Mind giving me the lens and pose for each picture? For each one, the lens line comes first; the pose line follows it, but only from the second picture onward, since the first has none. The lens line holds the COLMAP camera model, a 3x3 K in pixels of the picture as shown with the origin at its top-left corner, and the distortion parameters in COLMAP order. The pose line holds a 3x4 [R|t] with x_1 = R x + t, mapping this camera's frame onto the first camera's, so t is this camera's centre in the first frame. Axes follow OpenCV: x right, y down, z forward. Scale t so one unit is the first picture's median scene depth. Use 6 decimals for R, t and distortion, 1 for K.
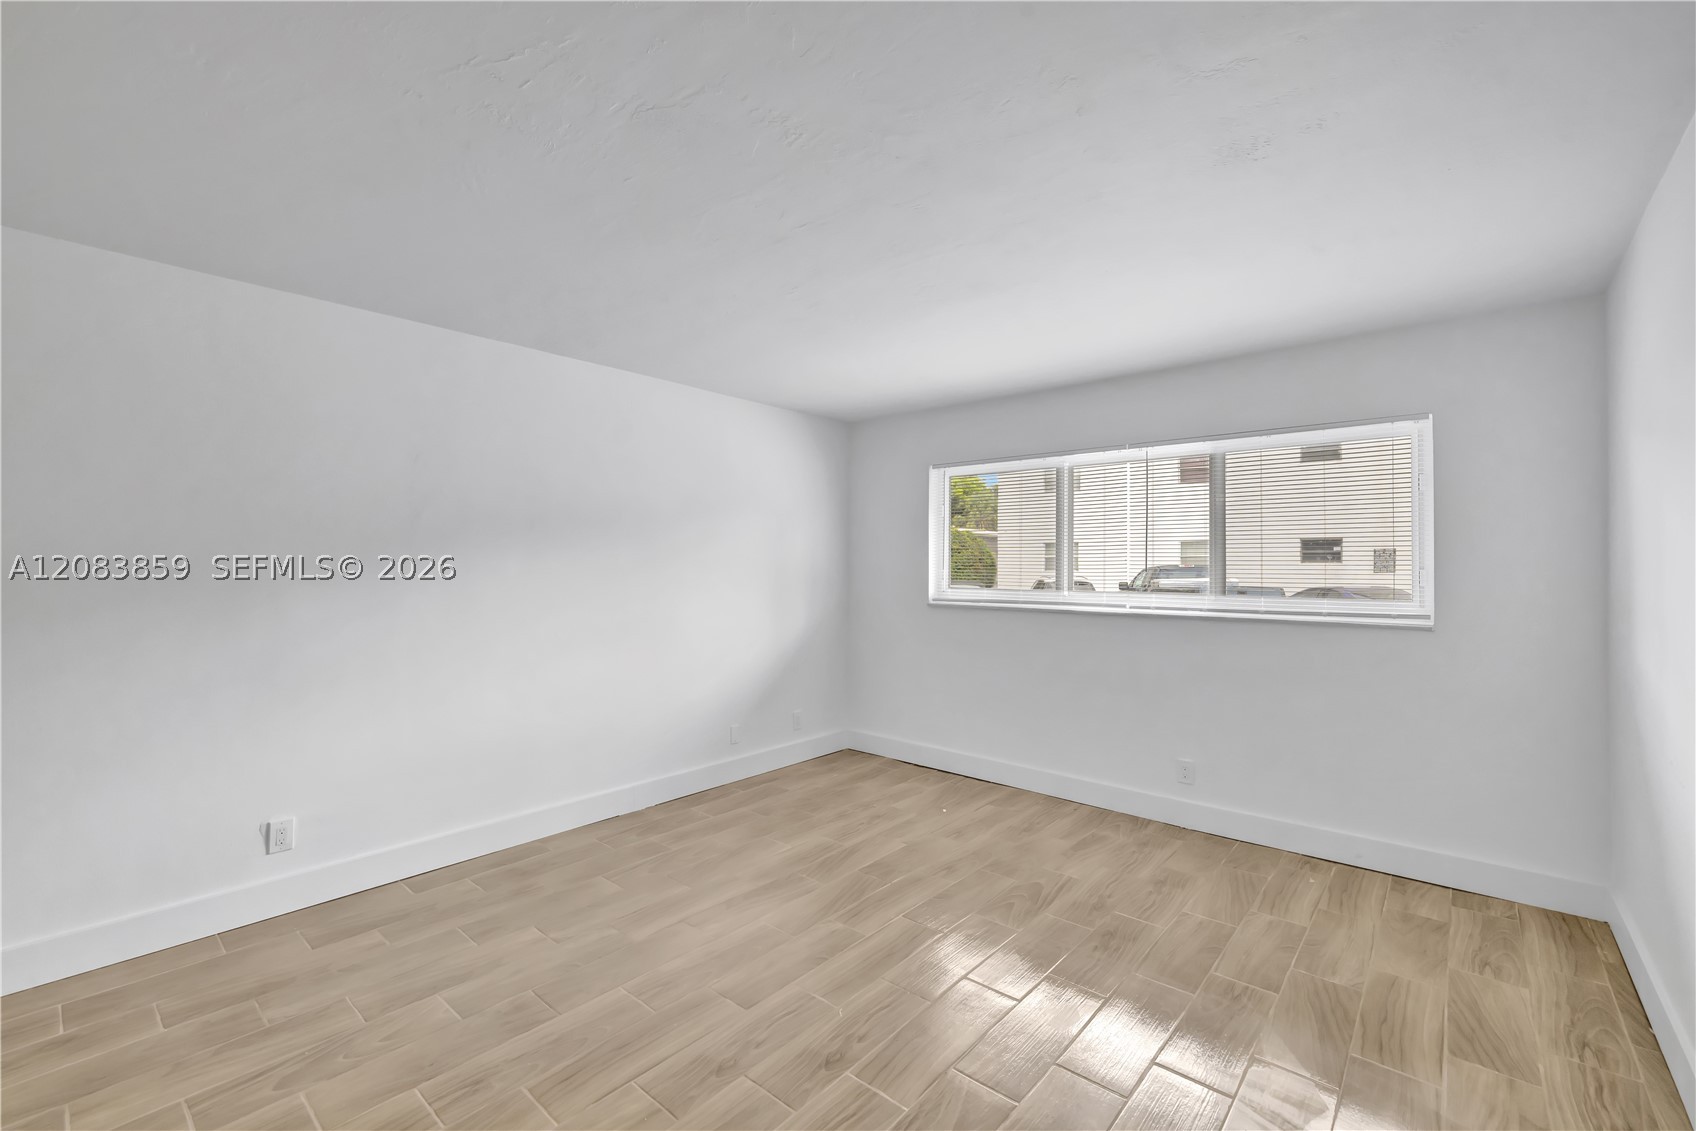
lens RADIAL K [[715.1, 0, 832.8], [0, 715.1, 559.8], [0, 0, 1]] dist [0.001296, 0.000061]
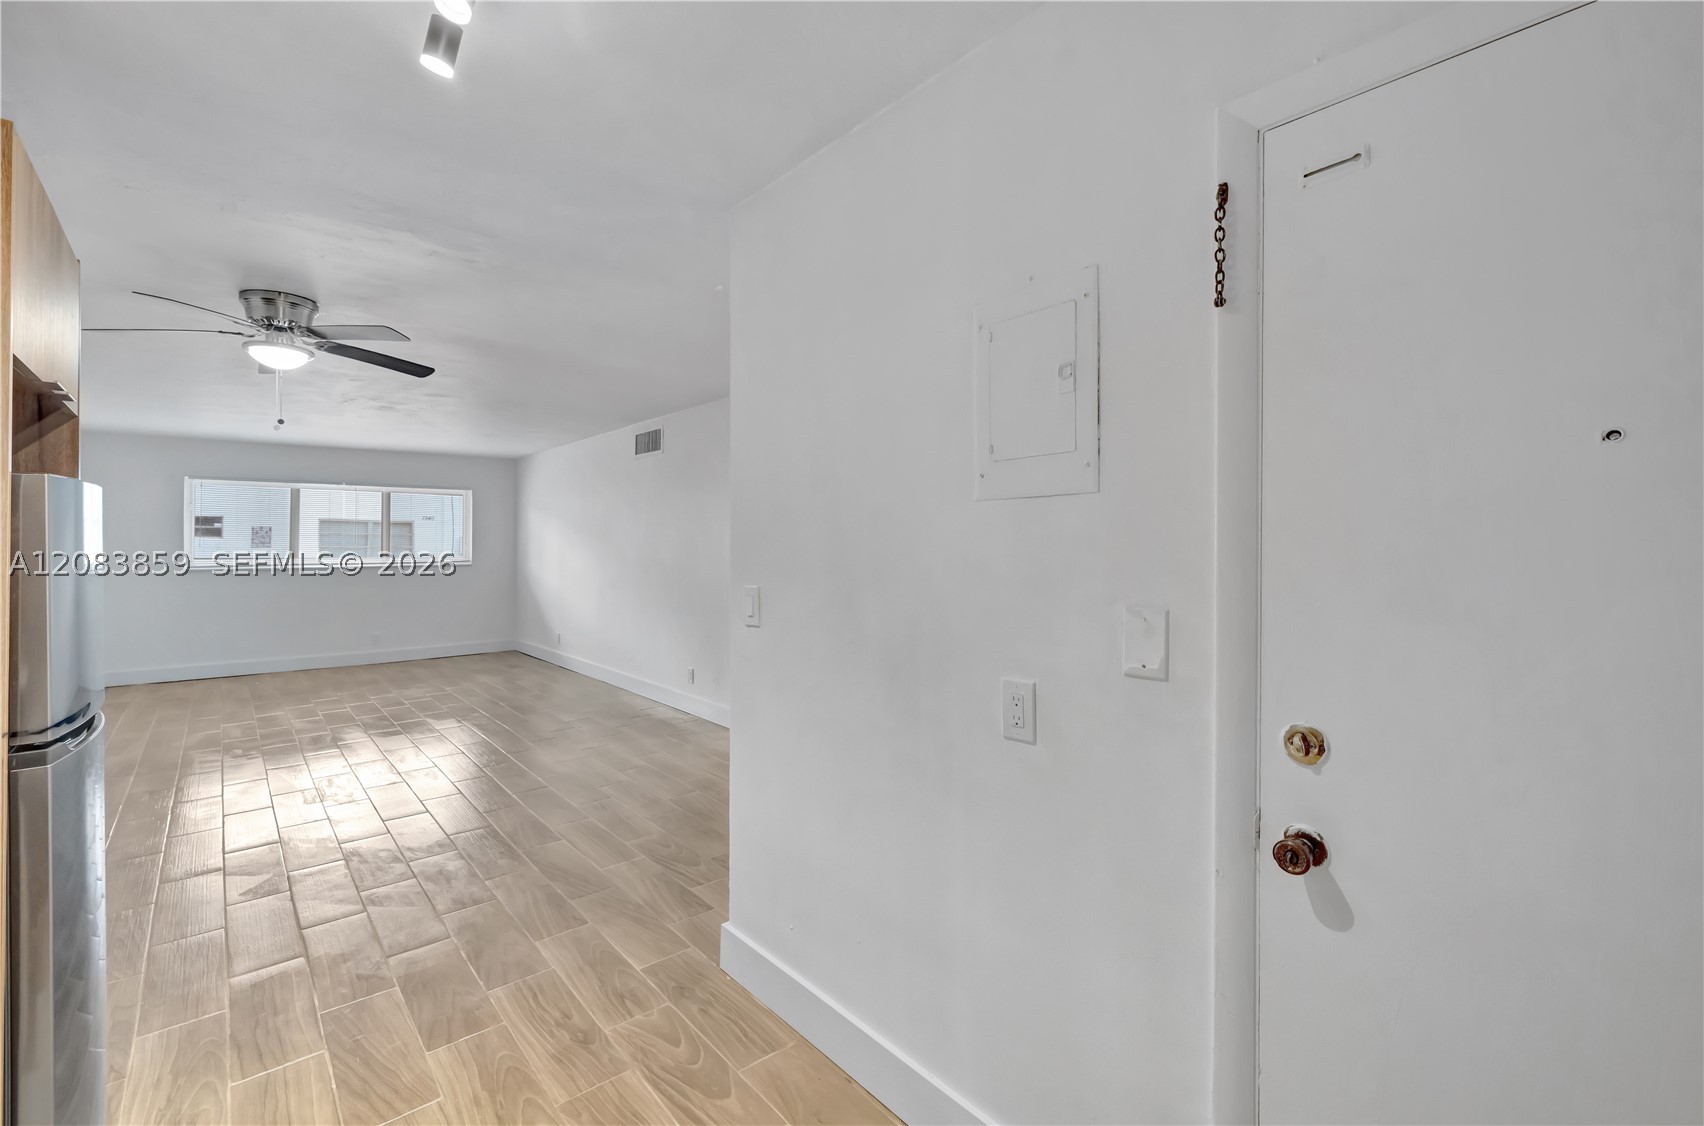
lens RADIAL K [[732.8, 0, 852.2], [0, 732.8, 546.4], [0, 0, 1]] dist [-0.000479, -0.000044]
pose [[0.133776, -0.011407, 0.990946, -1.843822], [-0.005692, 0.999908, 0.012279, -0.020661], [-0.990995, -0.007283, 0.133698, -0.881778]]
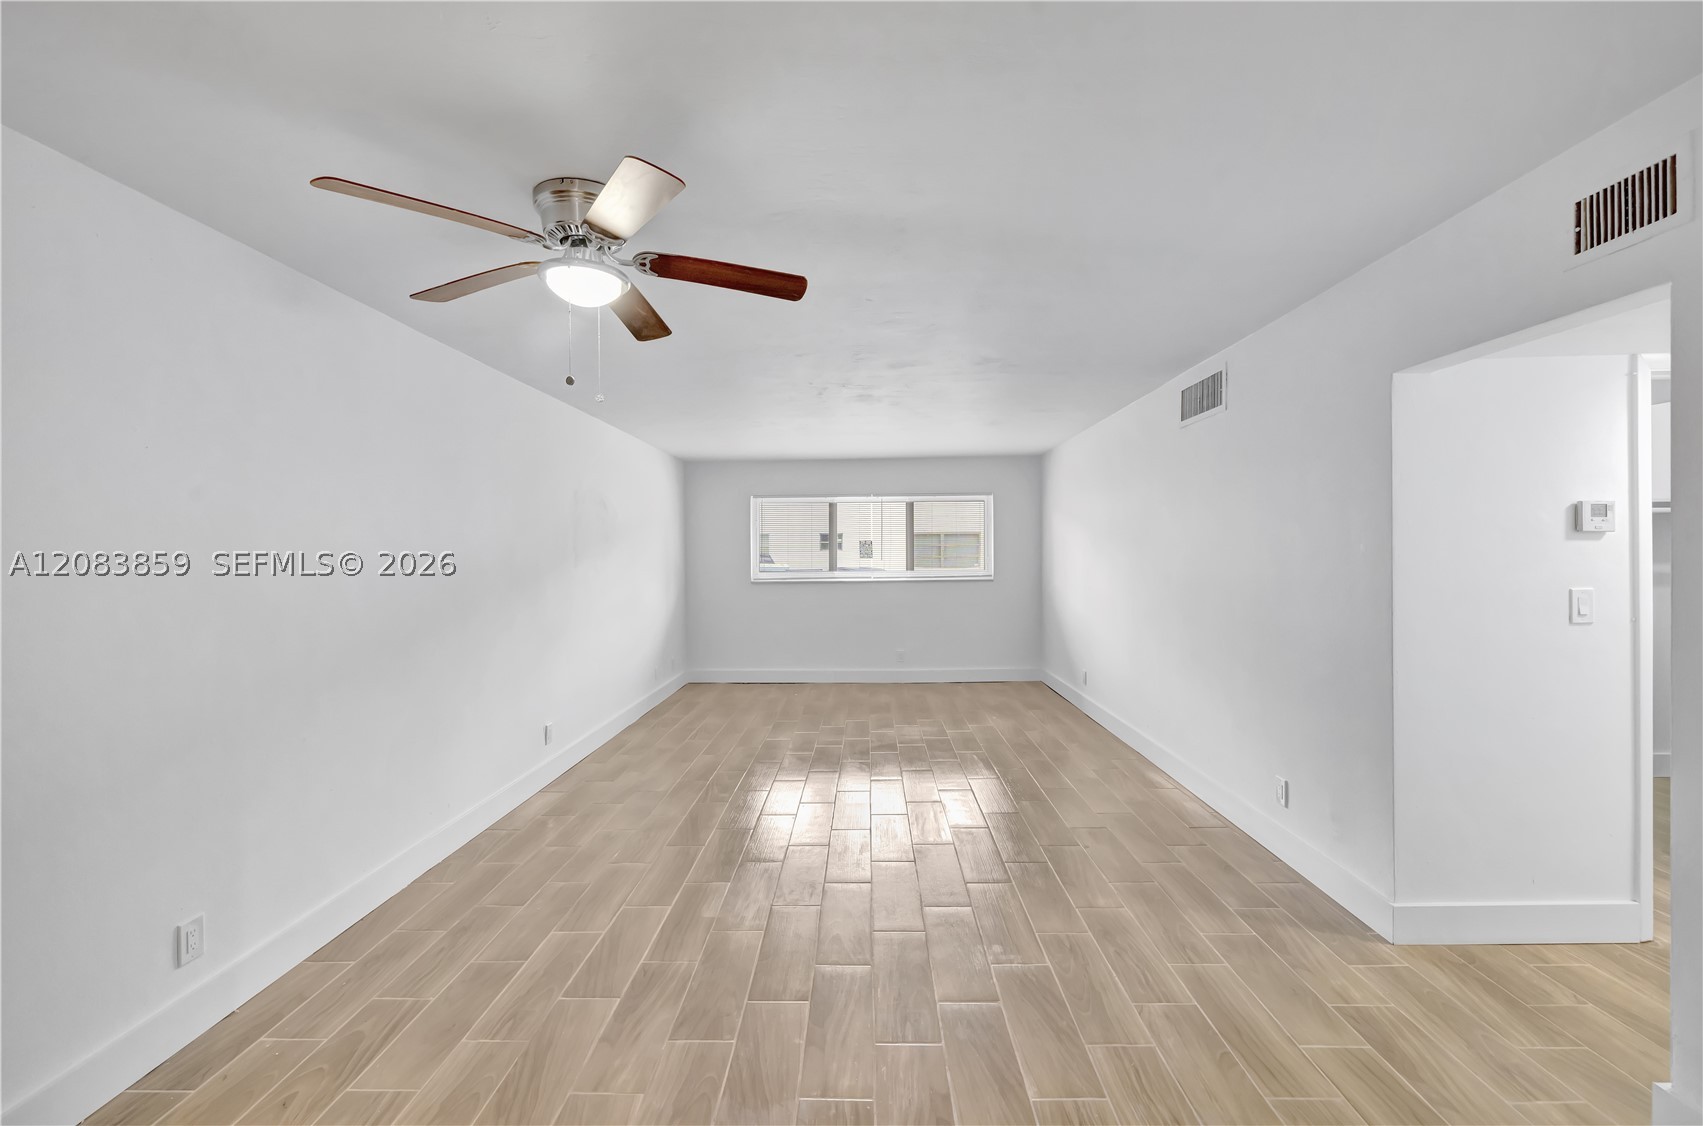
lens RADIAL K [[733.2, 0, 849.8], [0, 733.2, 556.6], [0, 0, 1]] dist [0.009515, 0.000284]
pose [[0.765560, -0.016483, 0.643153, -1.184416], [0.009777, 0.999854, 0.013987, -0.025949], [-0.643290, -0.004420, 0.765610, -0.629352]]
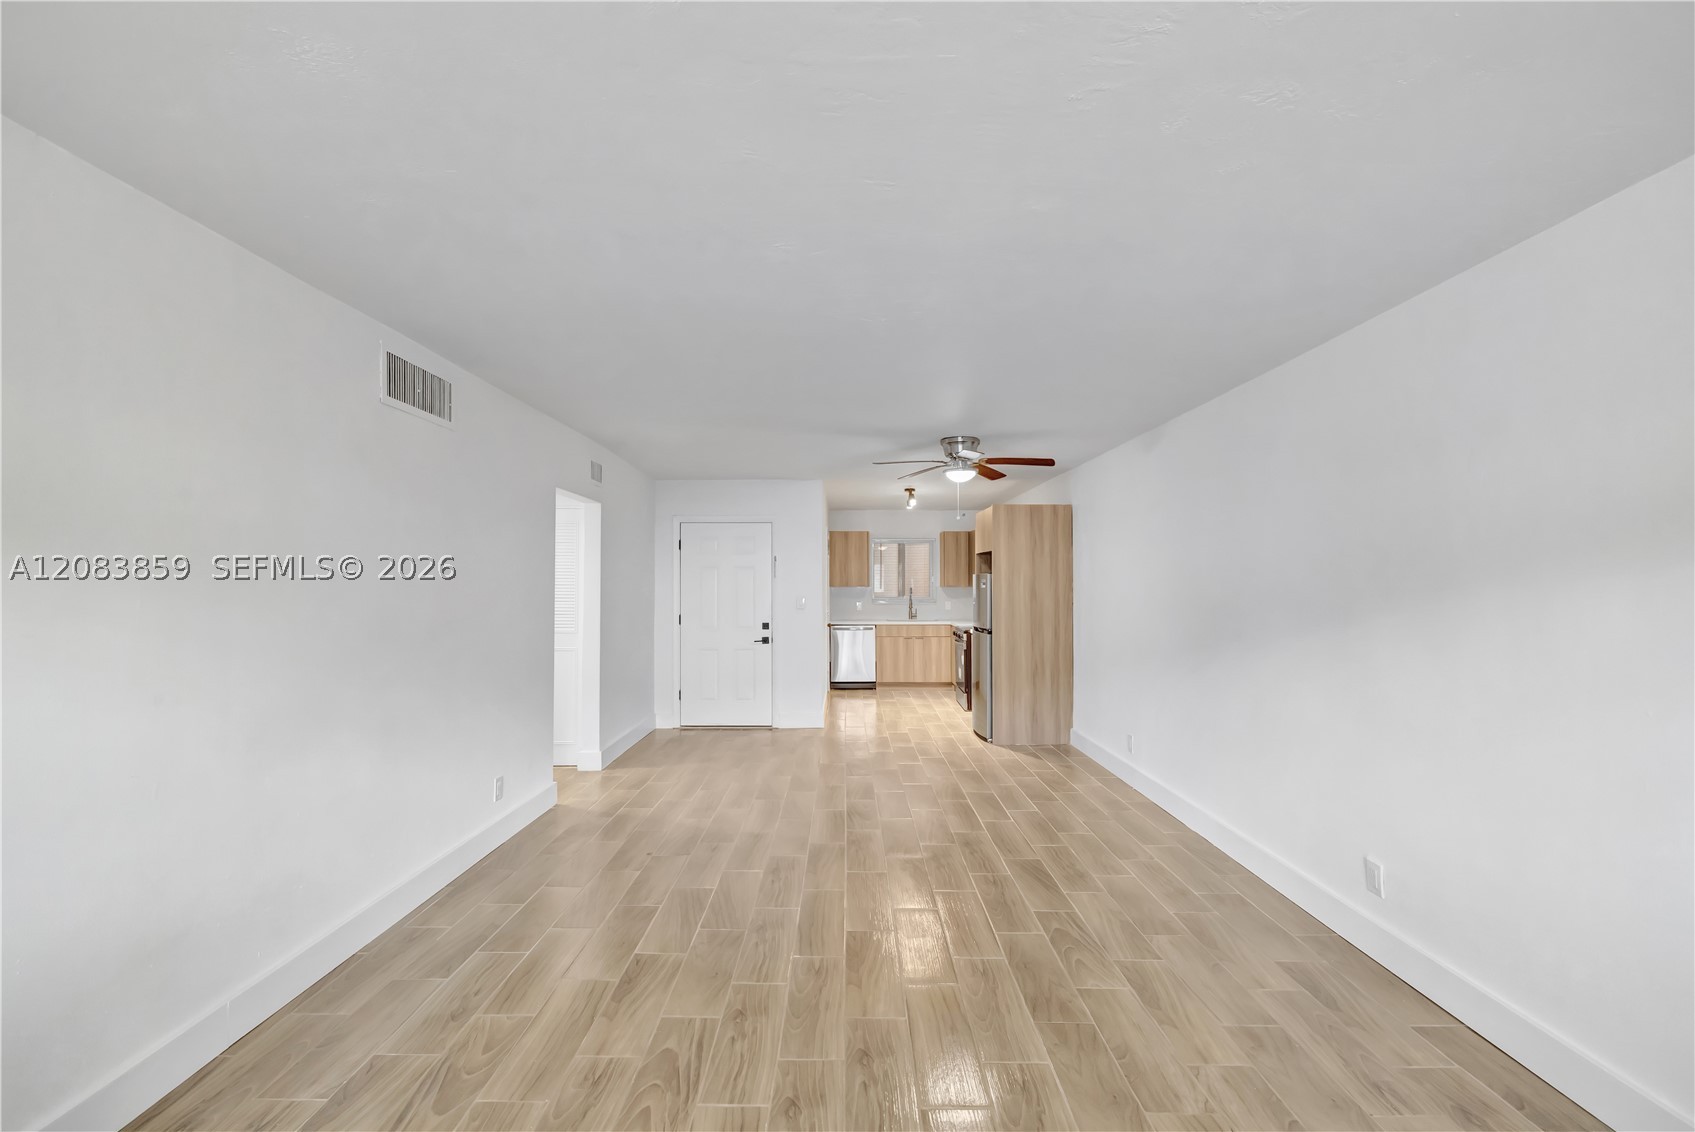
lens RADIAL K [[729.7, 0, 845.8], [0, 729.7, 559.6], [0, 0, 1]] dist [0.009515, 0.000284]
pose [[-0.749233, -0.030156, -0.661620, 0.402417], [-0.001174, 0.999022, -0.044205, -0.002201], [0.662306, -0.032343, -0.748535, 1.165244]]
